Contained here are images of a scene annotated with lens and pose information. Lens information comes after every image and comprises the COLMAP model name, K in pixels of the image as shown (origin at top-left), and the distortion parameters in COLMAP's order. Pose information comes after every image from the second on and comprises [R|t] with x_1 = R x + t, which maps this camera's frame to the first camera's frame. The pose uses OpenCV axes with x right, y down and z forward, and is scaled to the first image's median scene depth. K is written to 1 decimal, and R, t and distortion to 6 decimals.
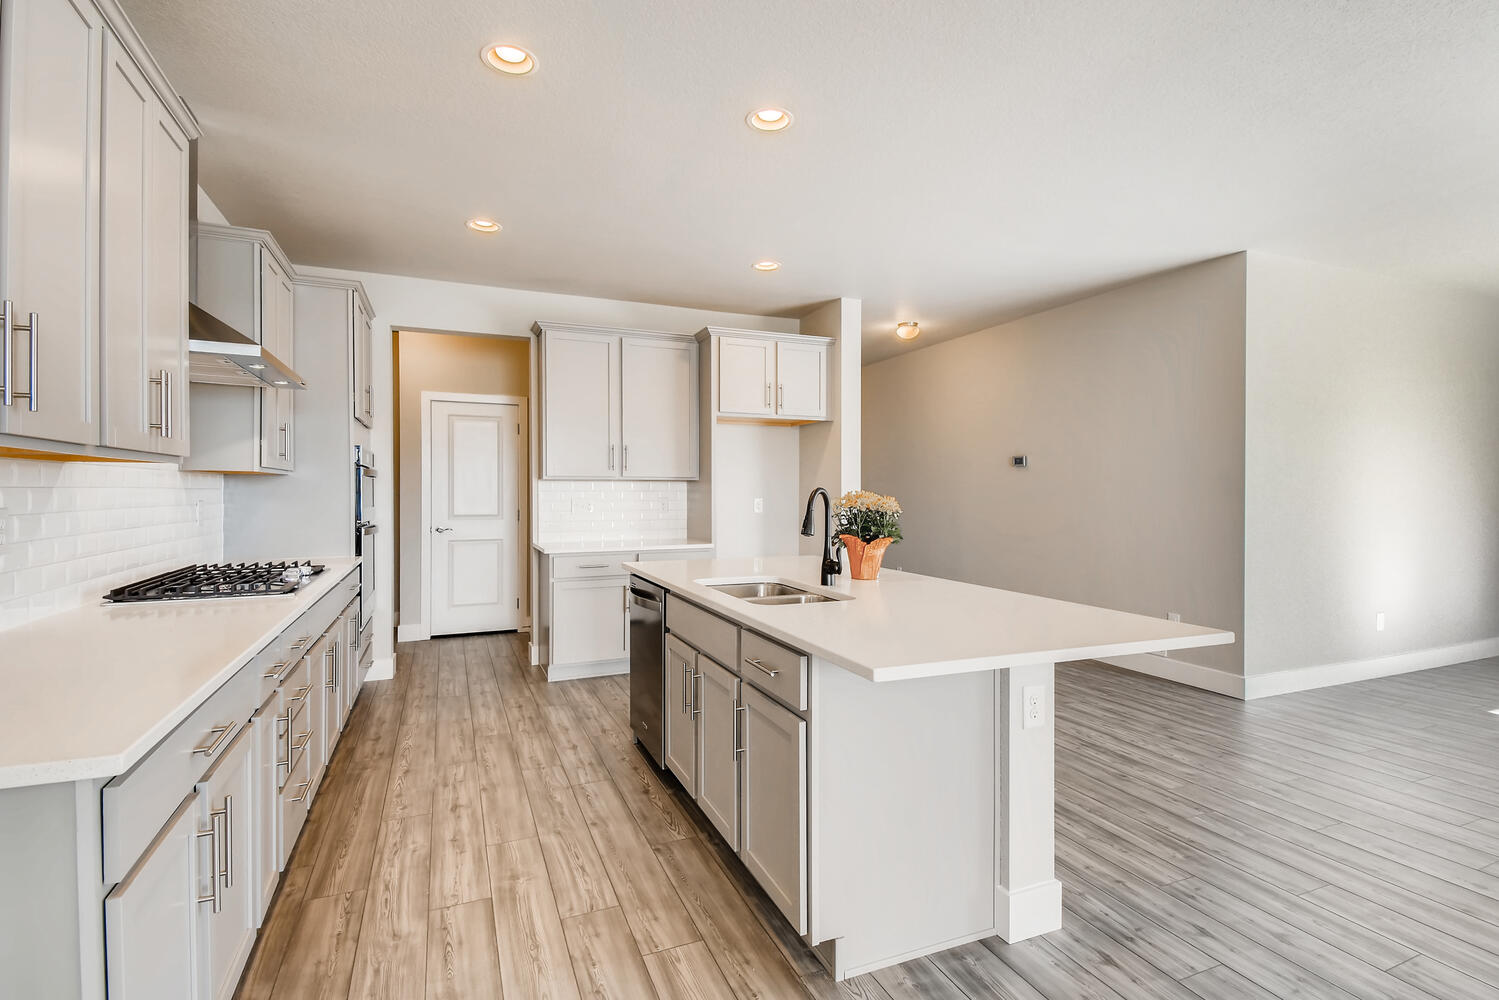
lens RADIAL K [[697.9, 0, 756.2], [0, 697.9, 514.7], [0, 0, 1]] dist [-0.015026, -0.000535]
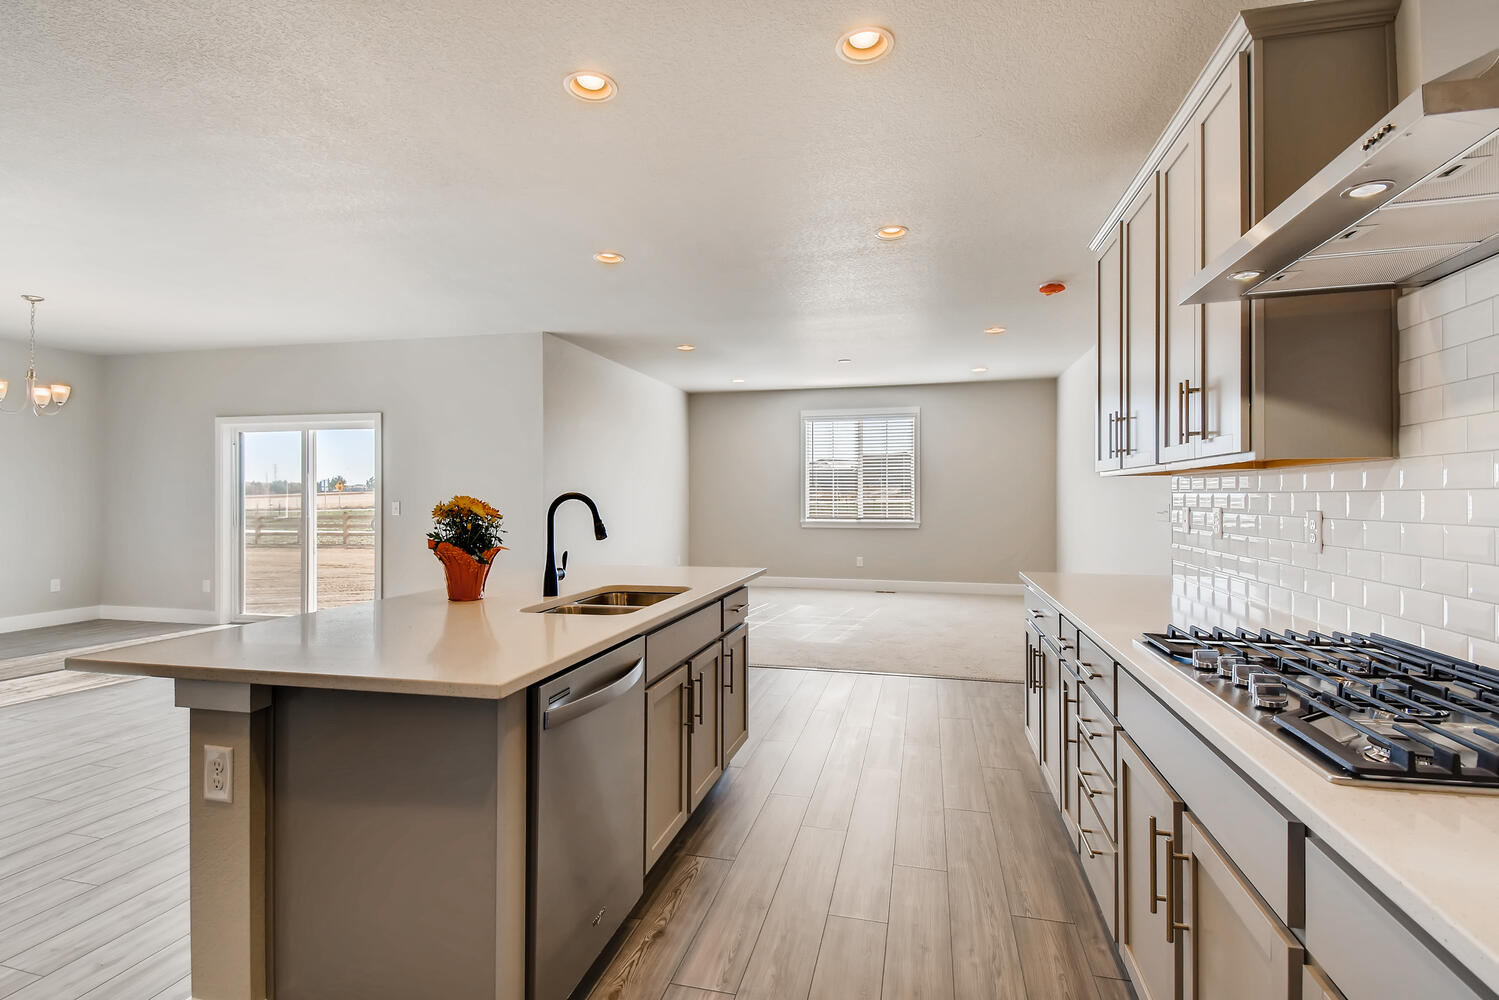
lens RADIAL K [[713.6, 0, 751.4], [0, 713.6, 482.6], [0, 0, 1]] dist [0.063383, -0.037946]
pose [[-0.790399, 0.005635, 0.612566, -0.576915], [0.014168, 0.999858, 0.009084, -0.046757], [-0.612428, 0.015859, -0.790367, 1.288721]]
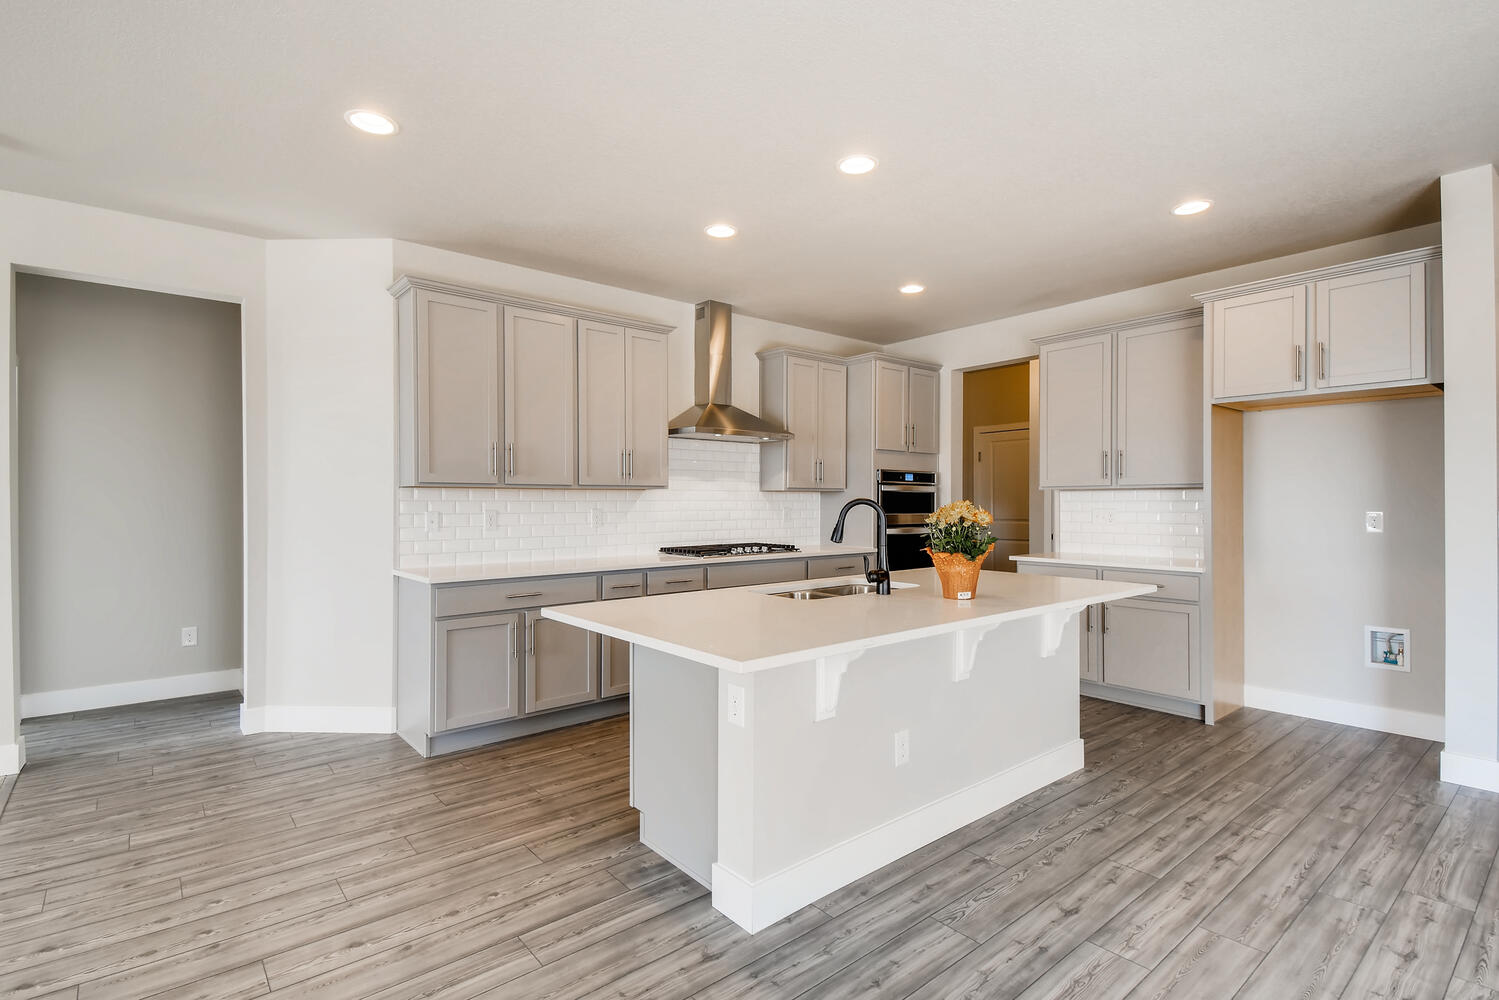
lens RADIAL K [[726.0, 0, 751.5], [0, 726.0, 501.2], [0, 0, 1]] dist [0.066348, -0.042357]
pose [[0.304797, -0.003094, -0.952412, 0.879785], [-0.028492, 0.999518, -0.012365, -0.012497], [0.951991, 0.030905, 0.304561, 0.390267]]
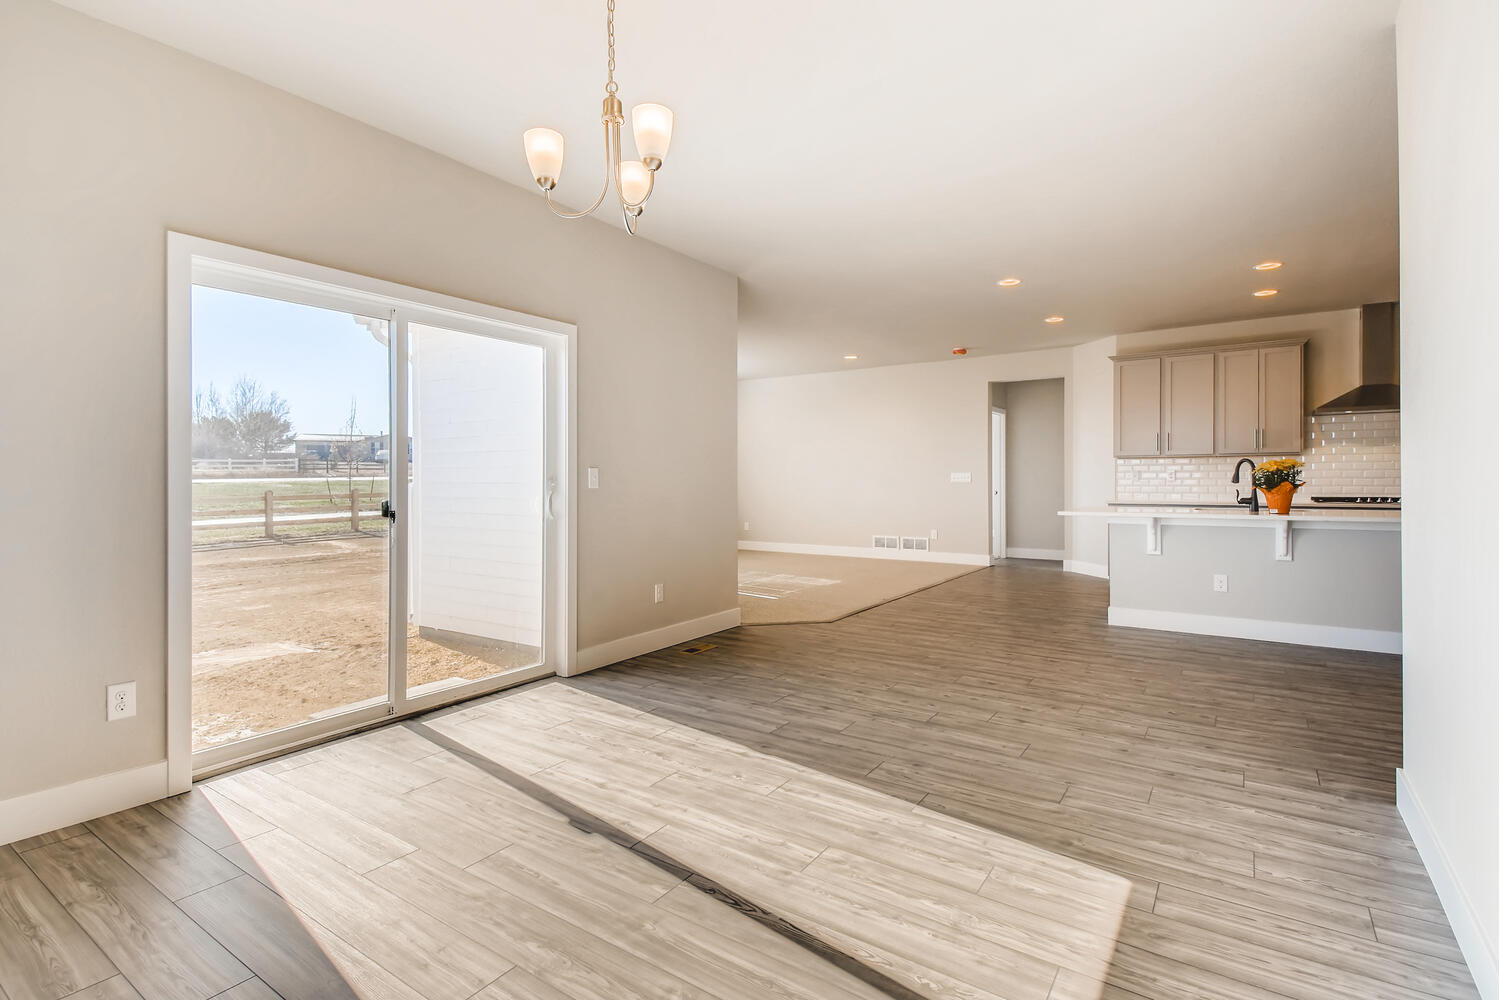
lens RADIAL K [[713.6, 0, 751.4], [0, 713.6, 482.6], [0, 0, 1]] dist [0.063383, -0.037946]
pose [[-0.835170, 0.004509, -0.549974, 1.862096], [-0.015102, 0.999401, 0.031127, -0.011686], [0.549785, 0.034302, -0.834602, 1.528442]]
